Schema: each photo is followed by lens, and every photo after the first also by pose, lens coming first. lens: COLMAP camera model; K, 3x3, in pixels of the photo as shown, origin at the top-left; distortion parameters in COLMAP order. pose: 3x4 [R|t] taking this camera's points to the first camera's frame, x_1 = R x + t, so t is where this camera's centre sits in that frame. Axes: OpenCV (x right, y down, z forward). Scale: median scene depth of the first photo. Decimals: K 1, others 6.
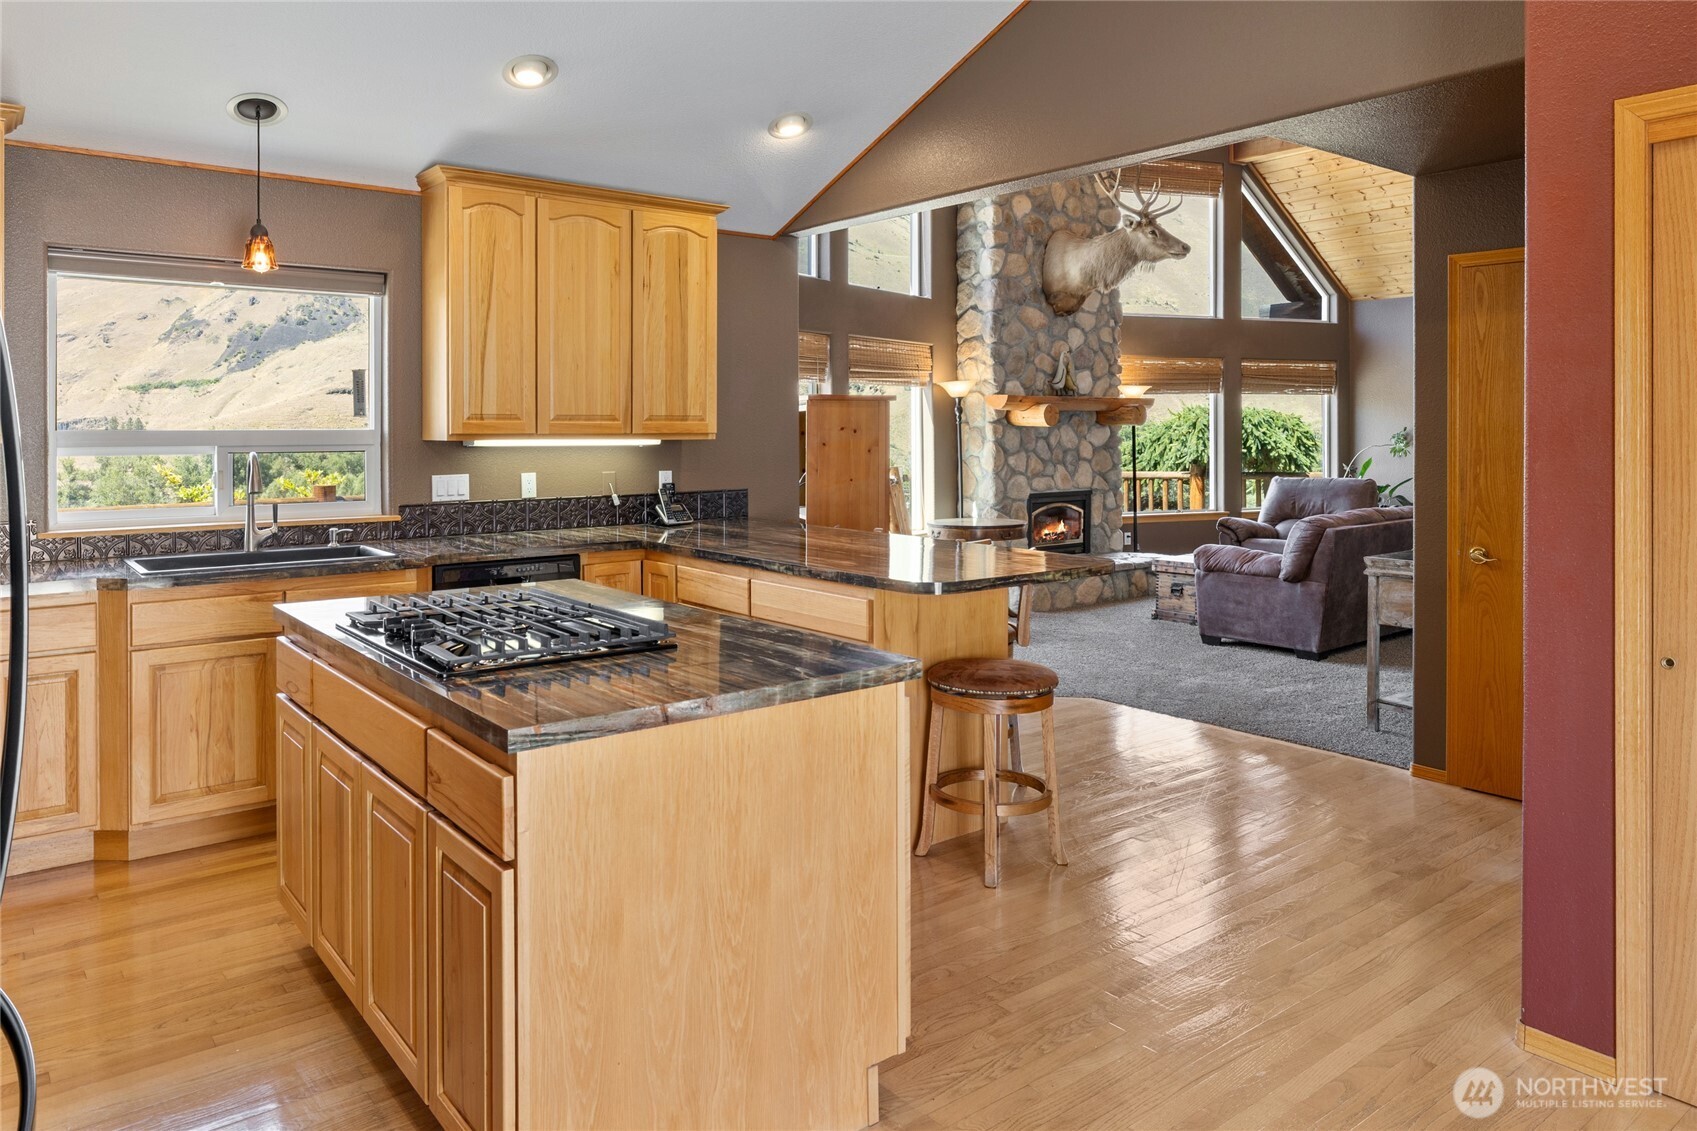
lens RADIAL K [[1134.5, 0, 844.6], [0, 1134.5, 559.7], [0, 0, 1]] dist [-0.005517, -0.003966]
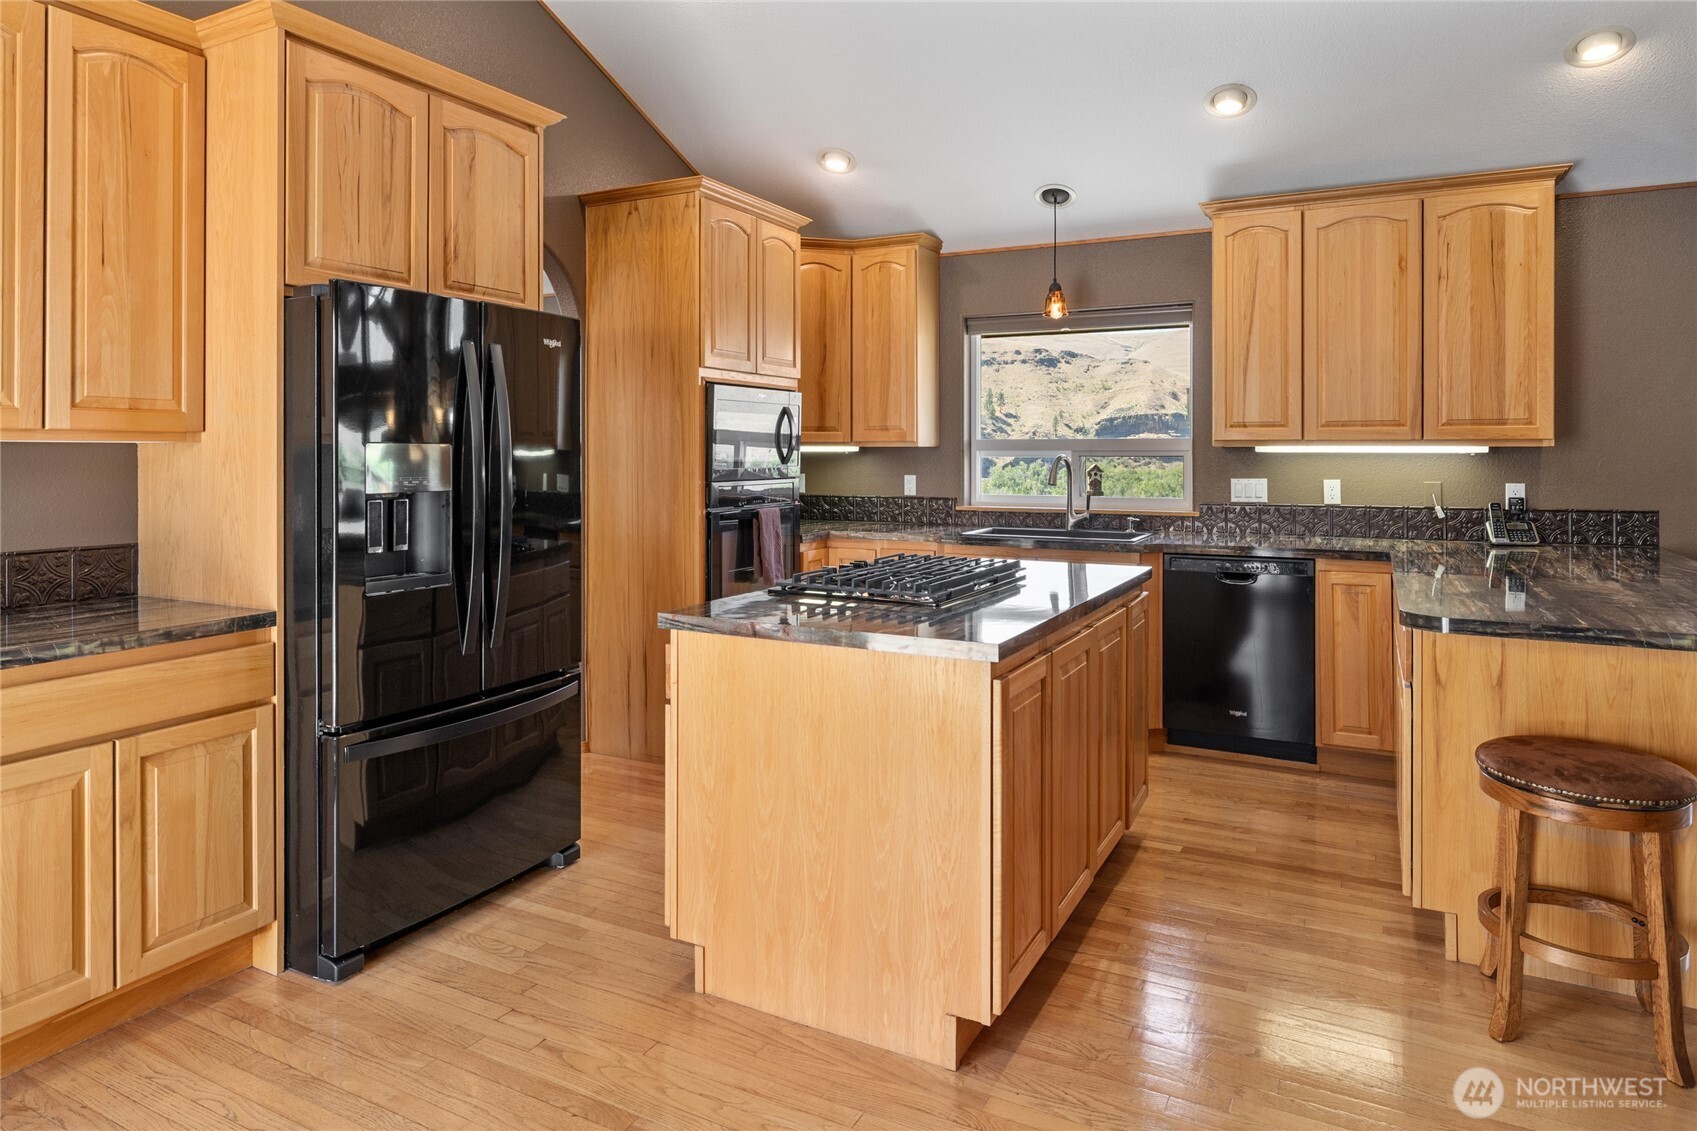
lens RADIAL K [[1016.0, 0, 839.9], [0, 1016.0, 570.2], [0, 0, 1]] dist [-0.005903, 0.002531]
pose [[0.399627, 0.105000, -0.910644, 0.426664], [-0.105677, 0.992072, 0.068014, -0.012212], [0.910566, 0.069054, 0.407555, 0.256020]]
